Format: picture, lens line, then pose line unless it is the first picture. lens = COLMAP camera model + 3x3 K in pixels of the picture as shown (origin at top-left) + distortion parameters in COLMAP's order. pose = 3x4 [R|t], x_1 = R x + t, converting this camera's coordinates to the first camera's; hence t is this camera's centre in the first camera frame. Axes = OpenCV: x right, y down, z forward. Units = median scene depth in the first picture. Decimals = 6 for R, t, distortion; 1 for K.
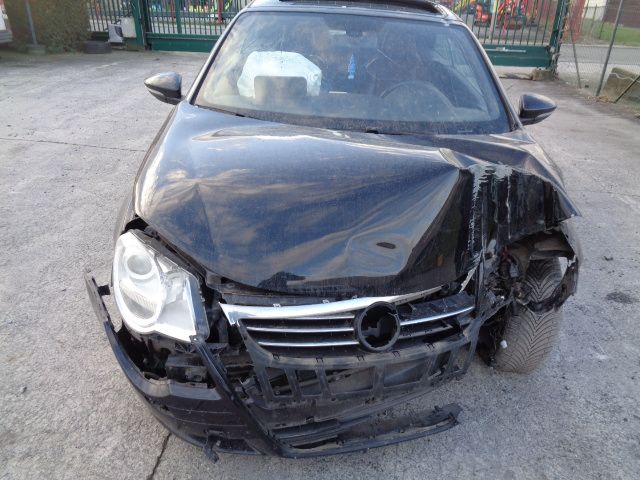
lens RADIAL K [[483.1, 0, 320.0], [0, 483.1, 240.0], [0, 0, 1]] dist [0.008247, 0.003879]
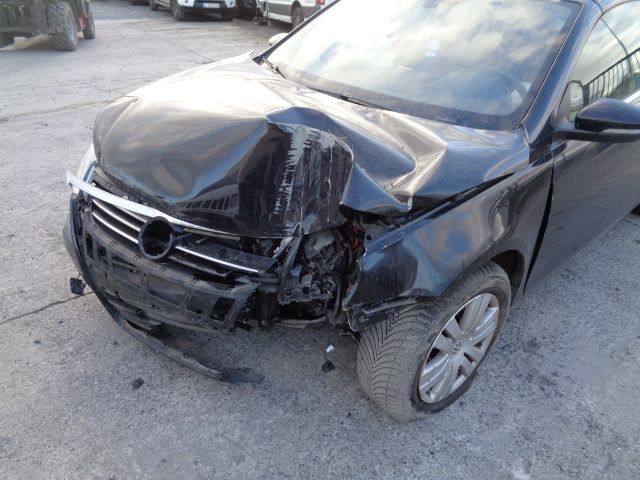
lens RADIAL K [[483.1, 0, 320.0], [0, 483.1, 240.0], [0, 0, 1]] dist [0.008247, 0.003879]
pose [[0.690786, 0.332262, -0.642197, 1.000646], [-0.345878, 0.931803, 0.110053, -0.065551], [0.634967, 0.146098, 0.758598, 0.350118]]
